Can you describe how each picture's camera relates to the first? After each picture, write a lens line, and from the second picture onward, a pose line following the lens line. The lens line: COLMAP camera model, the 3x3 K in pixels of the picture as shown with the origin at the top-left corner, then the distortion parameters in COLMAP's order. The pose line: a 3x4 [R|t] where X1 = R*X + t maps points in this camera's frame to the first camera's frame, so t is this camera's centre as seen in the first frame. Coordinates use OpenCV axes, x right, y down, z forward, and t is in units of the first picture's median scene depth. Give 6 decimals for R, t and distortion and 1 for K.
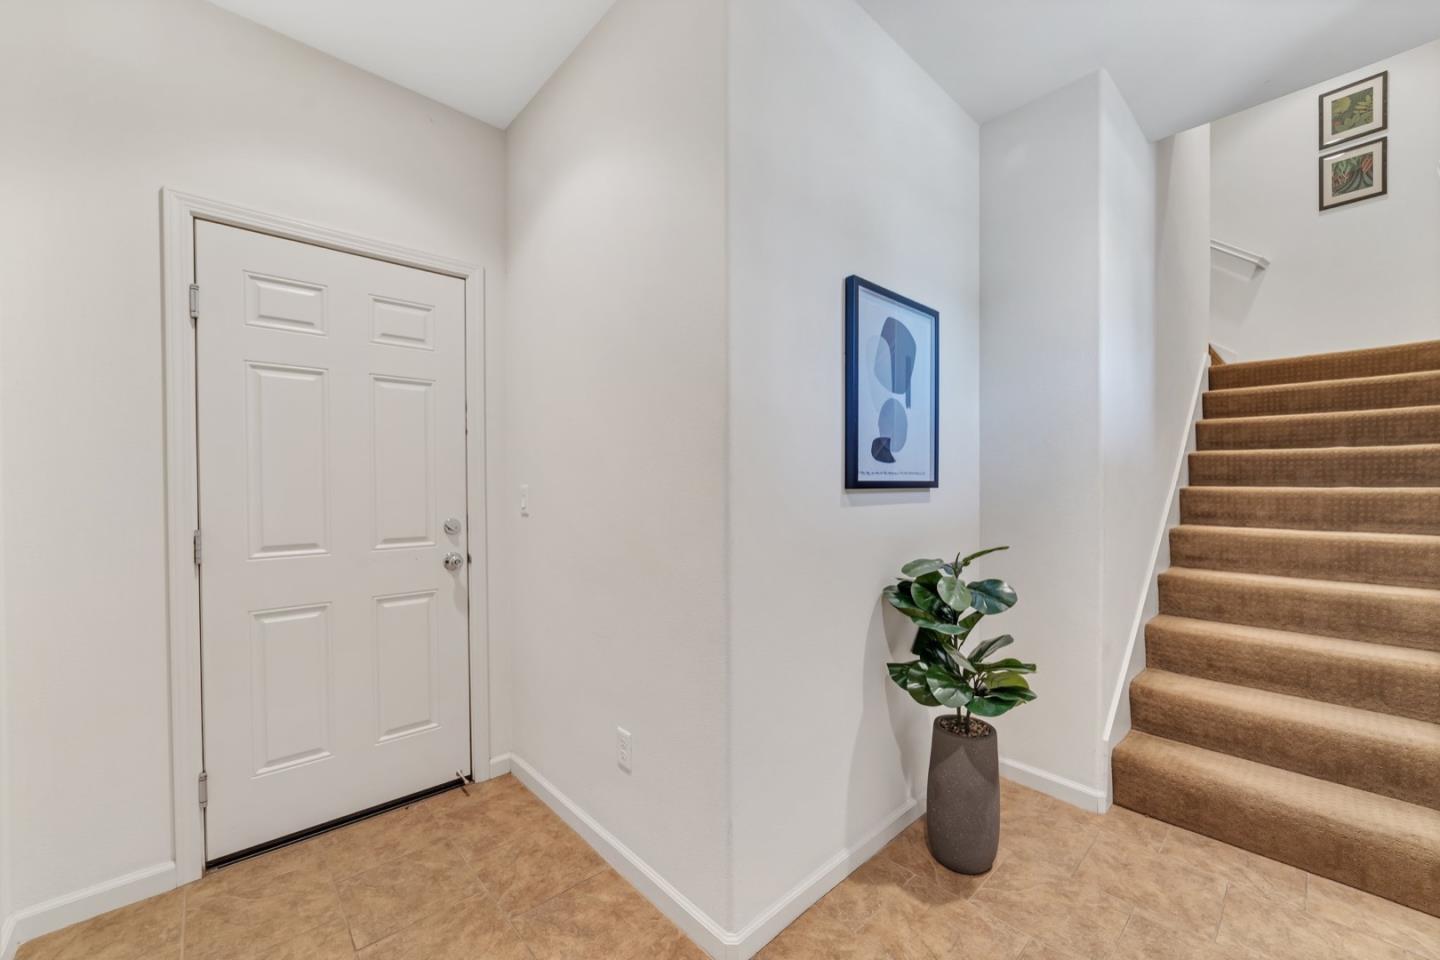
lens RADIAL K [[566.6, 0, 717.8], [0, 566.6, 489.6], [0, 0, 1]] dist [-0.019628, 0.007963]
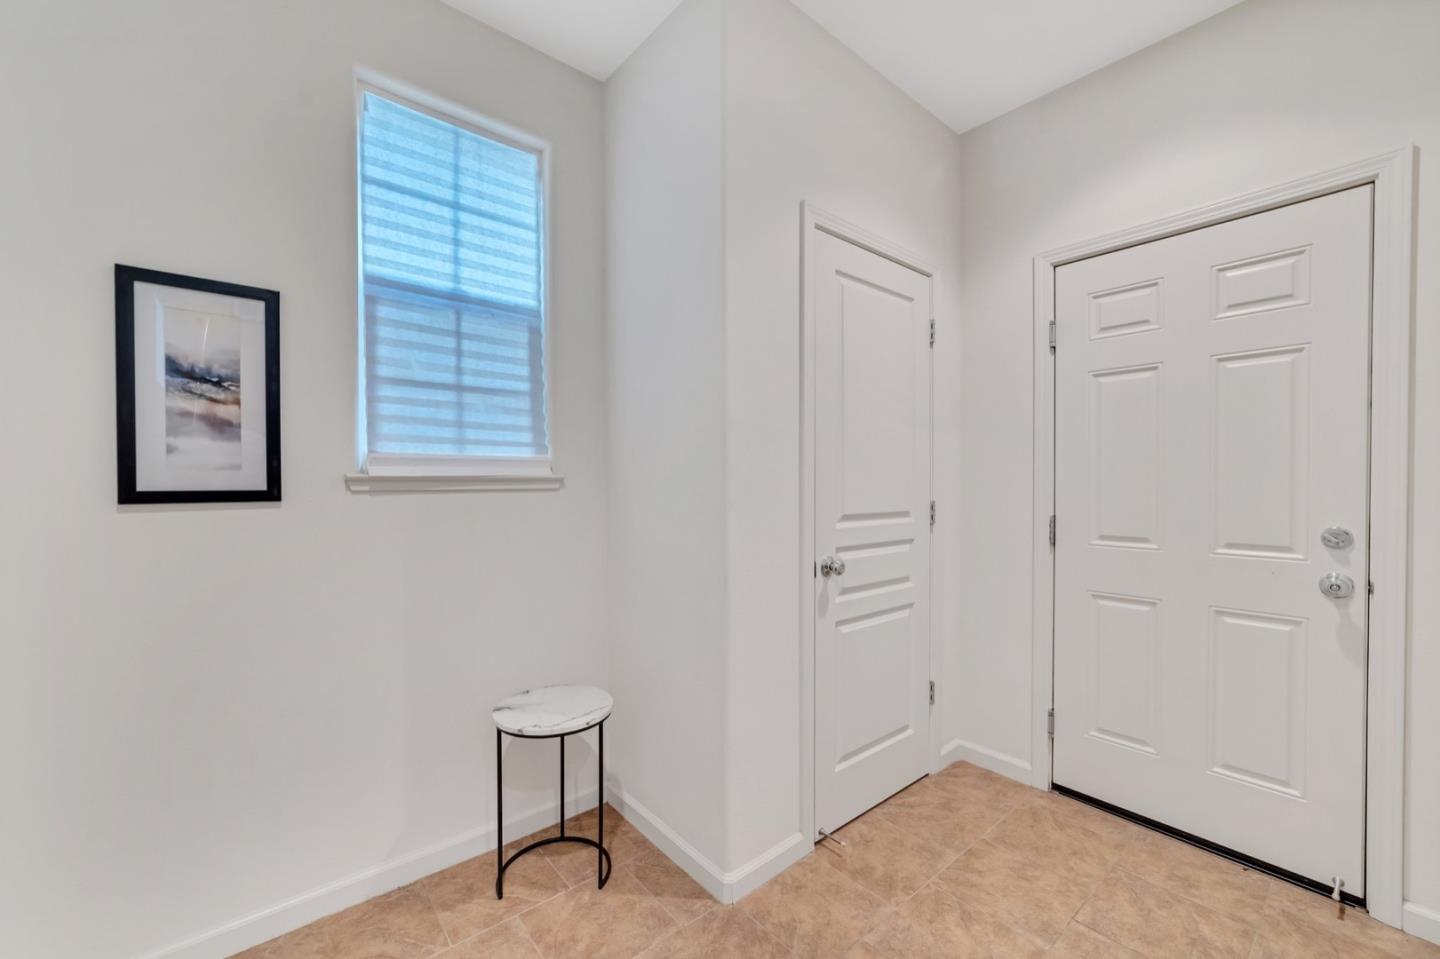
lens RADIAL K [[566.6, 0, 717.8], [0, 566.6, 489.1], [0, 0, 1]] dist [-0.019628, 0.007963]
pose [[-0.036978, 0.019502, -0.999126, 0.338854], [-0.006440, 0.999784, 0.019754, -0.008145], [0.999295, 0.007165, -0.036845, 0.283859]]
